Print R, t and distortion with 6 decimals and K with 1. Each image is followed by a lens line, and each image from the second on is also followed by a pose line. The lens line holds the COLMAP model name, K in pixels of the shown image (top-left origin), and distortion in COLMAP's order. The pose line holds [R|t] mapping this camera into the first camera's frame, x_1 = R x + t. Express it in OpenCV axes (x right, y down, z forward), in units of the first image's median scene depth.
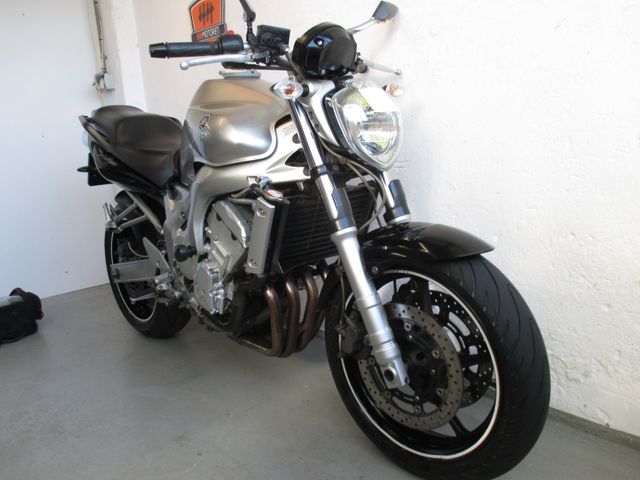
lens RADIAL K [[596.8, 0, 320.0], [0, 596.8, 240.0], [0, 0, 1]] dist [-0.017384, 0.004826]
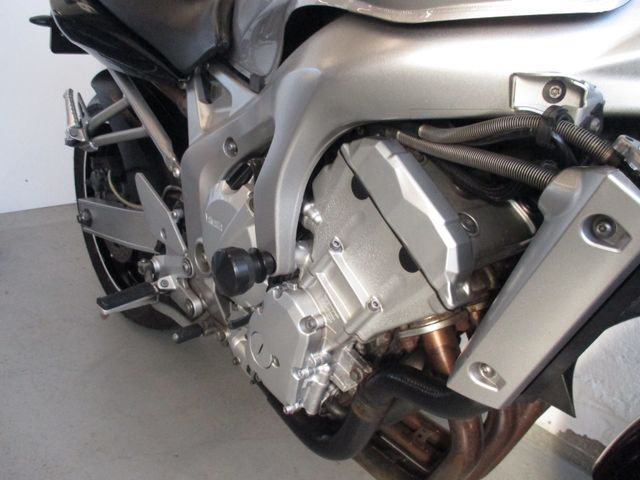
lens RADIAL K [[596.8, 0, 320.0], [0, 596.8, 240.0], [0, 0, 1]] dist [-0.017384, 0.004826]
pose [[0.992387, 0.122382, 0.013772, -0.156271], [-0.123021, 0.979883, 0.157145, -0.047884], [0.005737, -0.157643, 0.987479, 0.540618]]
